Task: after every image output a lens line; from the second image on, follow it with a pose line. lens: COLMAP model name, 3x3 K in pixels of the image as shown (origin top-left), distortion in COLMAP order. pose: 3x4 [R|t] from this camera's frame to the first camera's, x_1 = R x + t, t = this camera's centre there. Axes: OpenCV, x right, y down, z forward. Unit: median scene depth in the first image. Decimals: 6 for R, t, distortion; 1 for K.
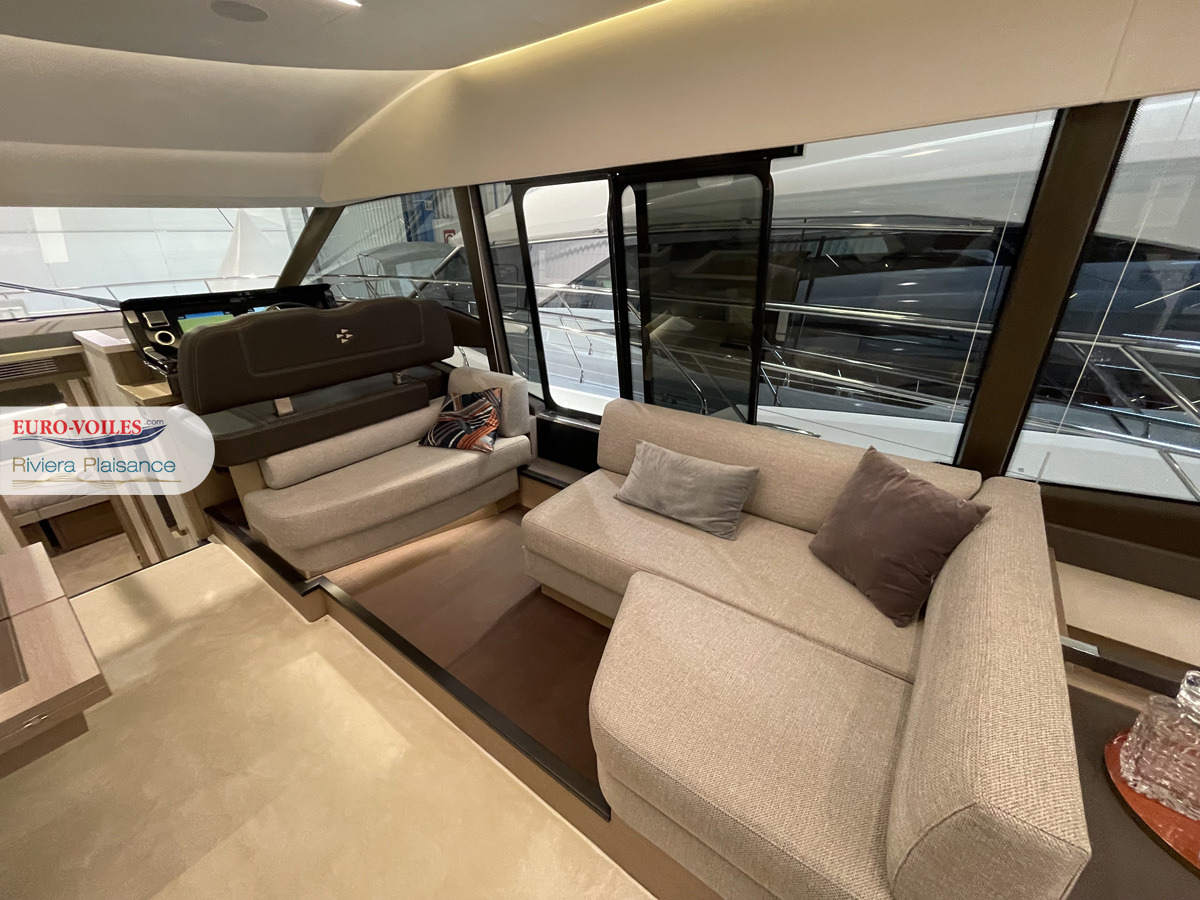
lens RADIAL K [[489.0, 0, 597.0], [0, 489.0, 451.4], [0, 0, 1]] dist [0.001941, 0.000500]
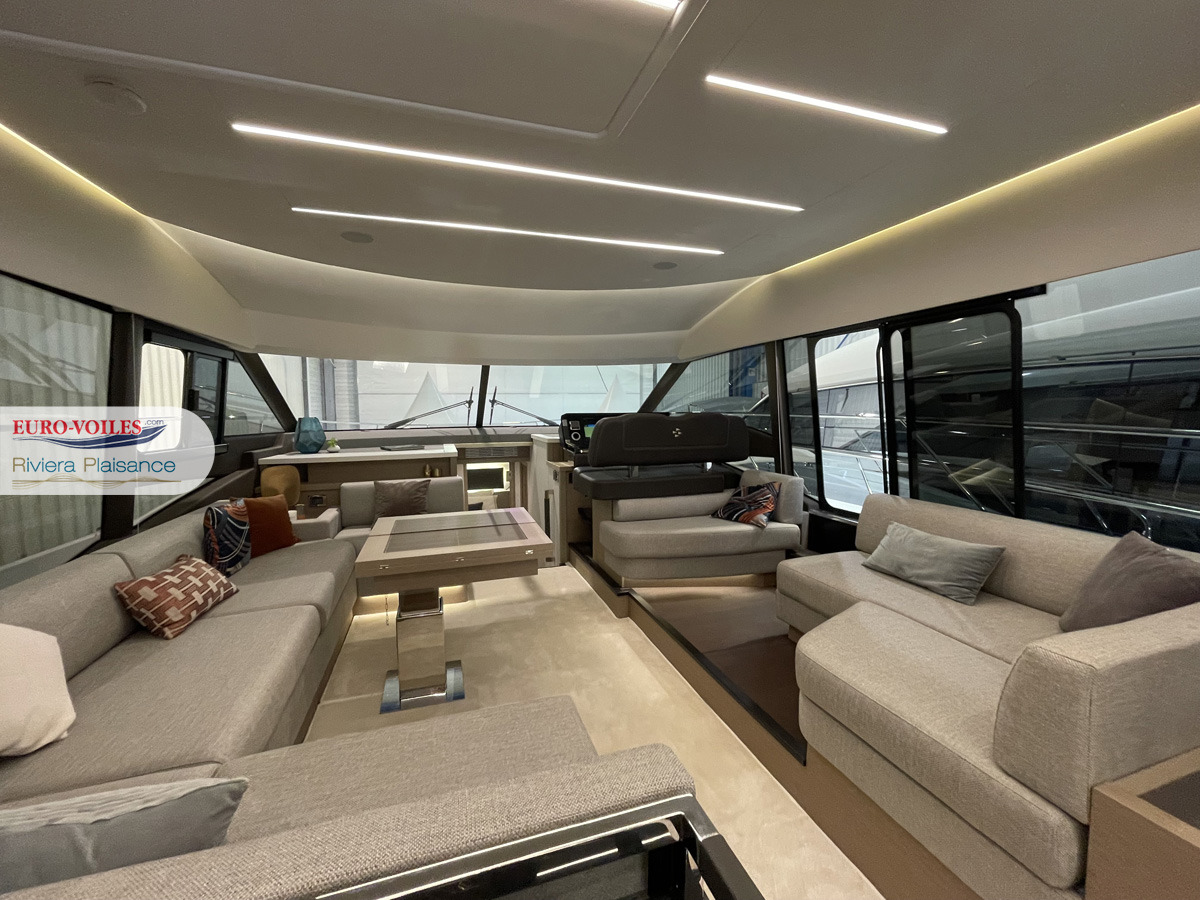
lens RADIAL K [[489.0, 0, 598.1], [0, 489.0, 444.2], [0, 0, 1]] dist [0.001941, 0.000500]
pose [[0.822726, 0.054019, -0.565866, 0.129803], [-0.231540, 0.940996, -0.246812, 0.205084], [0.519145, 0.334080, 0.786689, -0.281101]]
